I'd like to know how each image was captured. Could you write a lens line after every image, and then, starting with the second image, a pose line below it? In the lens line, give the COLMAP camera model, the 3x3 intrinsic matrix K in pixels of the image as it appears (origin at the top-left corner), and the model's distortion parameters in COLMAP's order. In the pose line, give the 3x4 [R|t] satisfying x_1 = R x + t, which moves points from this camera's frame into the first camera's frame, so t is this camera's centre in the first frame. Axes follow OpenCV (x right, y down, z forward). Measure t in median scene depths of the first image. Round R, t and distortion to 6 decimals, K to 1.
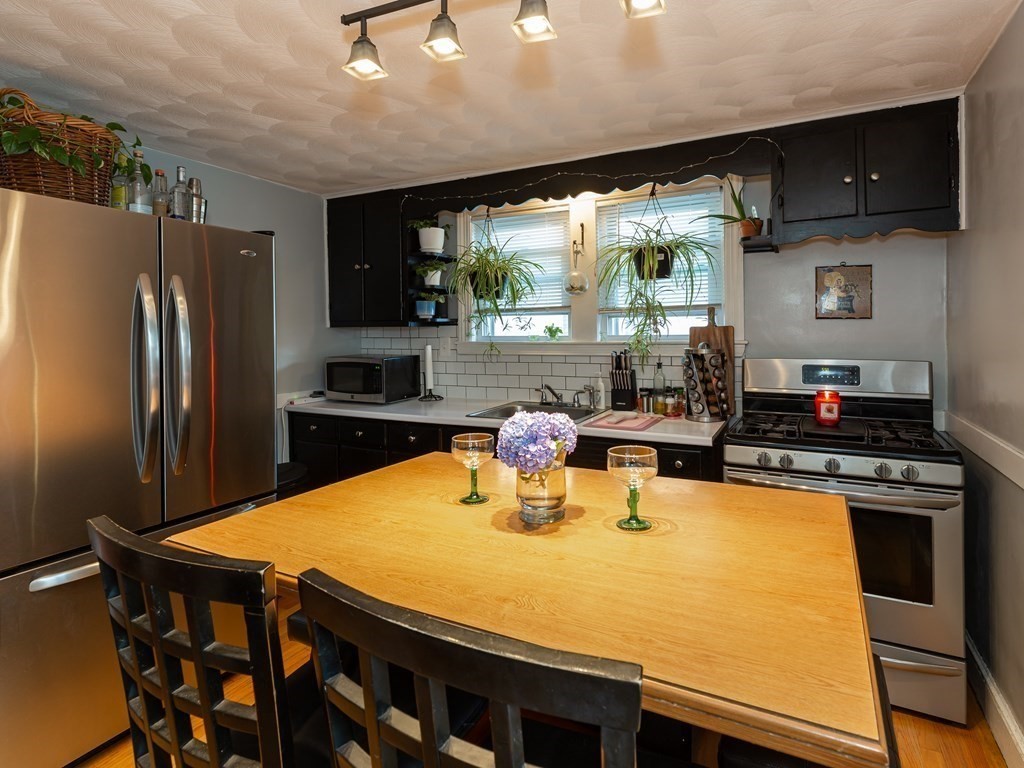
lens RADIAL K [[512.6, 0, 512.1], [0, 512.6, 351.4], [0, 0, 1]] dist [0.002290, 0.000021]
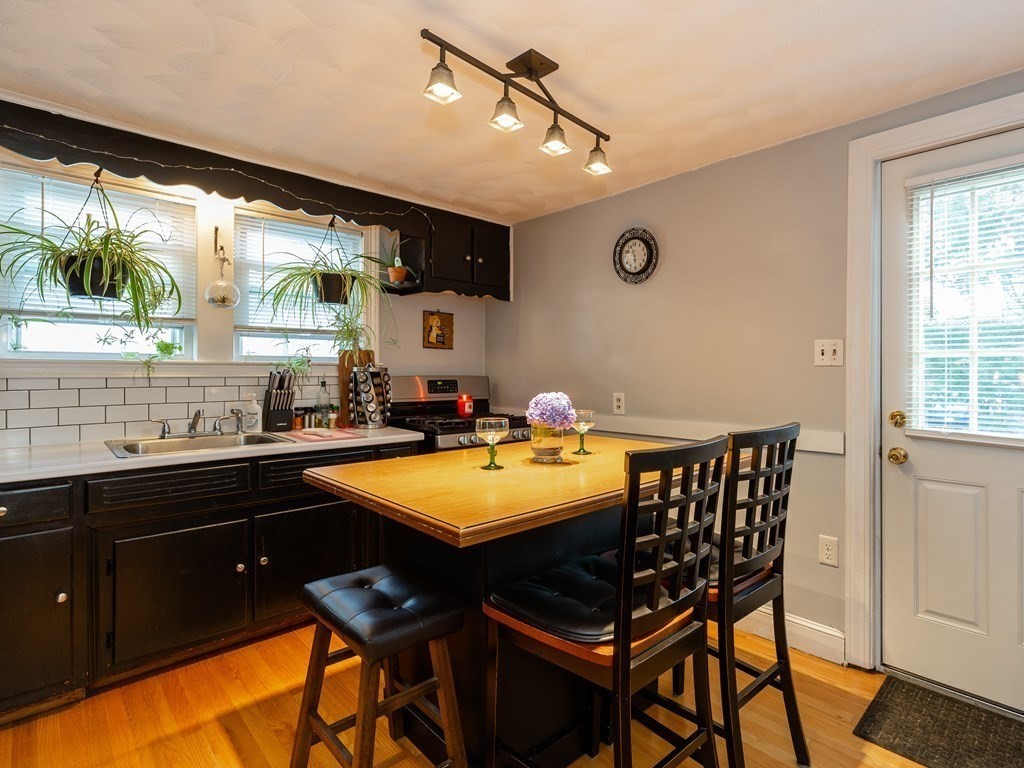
lens RADIAL K [[524.7, 0, 512.0], [0, 524.7, 400.7], [0, 0, 1]] dist [0.003573, 0.000238]
pose [[0.370693, -0.049263, 0.927448, -0.609738], [0.016788, 0.998785, 0.046342, 0.017786], [-0.928604, -0.001608, 0.371069, 0.223103]]
